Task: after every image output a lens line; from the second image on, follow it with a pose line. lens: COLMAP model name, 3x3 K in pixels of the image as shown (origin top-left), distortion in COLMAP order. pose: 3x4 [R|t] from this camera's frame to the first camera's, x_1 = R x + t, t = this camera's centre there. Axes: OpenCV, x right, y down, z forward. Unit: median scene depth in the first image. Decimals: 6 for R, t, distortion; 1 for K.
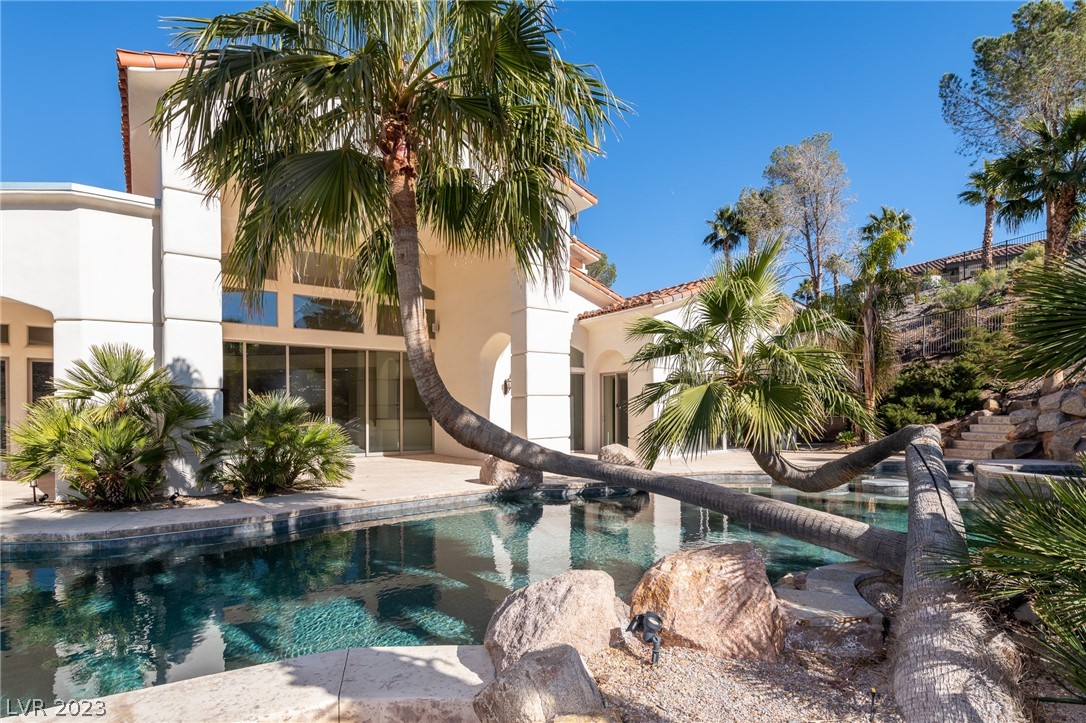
lens RADIAL K [[549.4, 0, 555.2], [0, 549.4, 420.4], [0, 0, 1]] dist [0.001065, -0.001161]
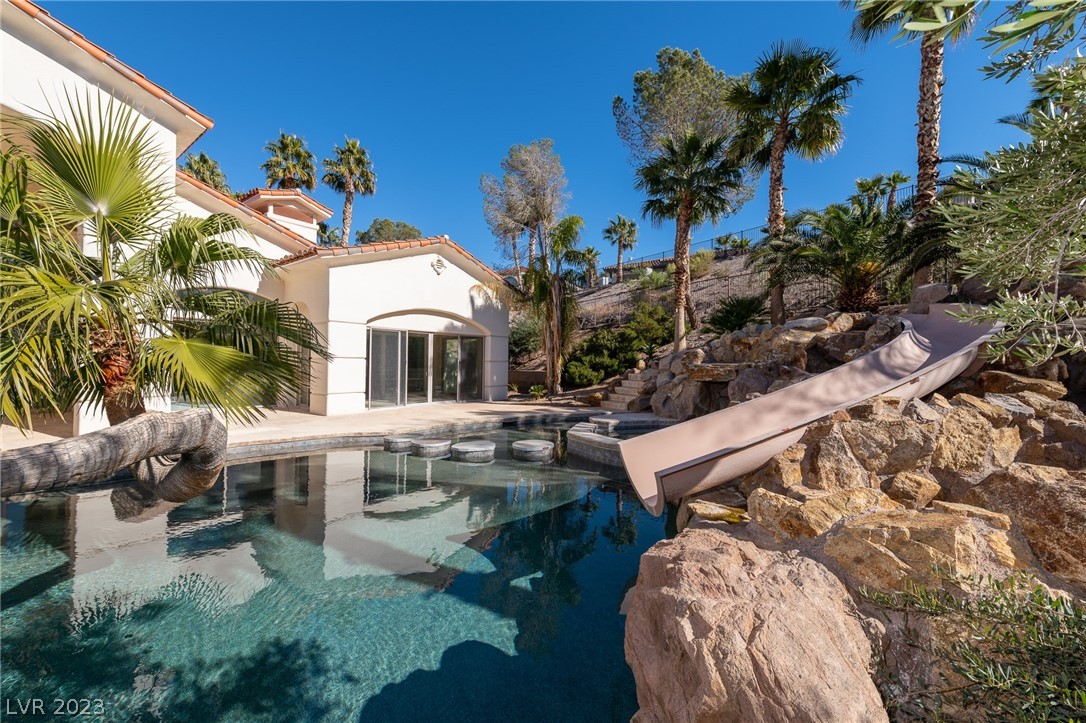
lens RADIAL K [[430.8, 0, 547.1], [0, 430.8, 358.3], [0, 0, 1]] dist [0.007764, -0.000872]
pose [[0.950263, 0.018579, 0.310895, 0.280233], [-0.010052, 0.999529, -0.029006, -0.010952], [-0.311287, 0.024438, 0.950002, 0.142278]]
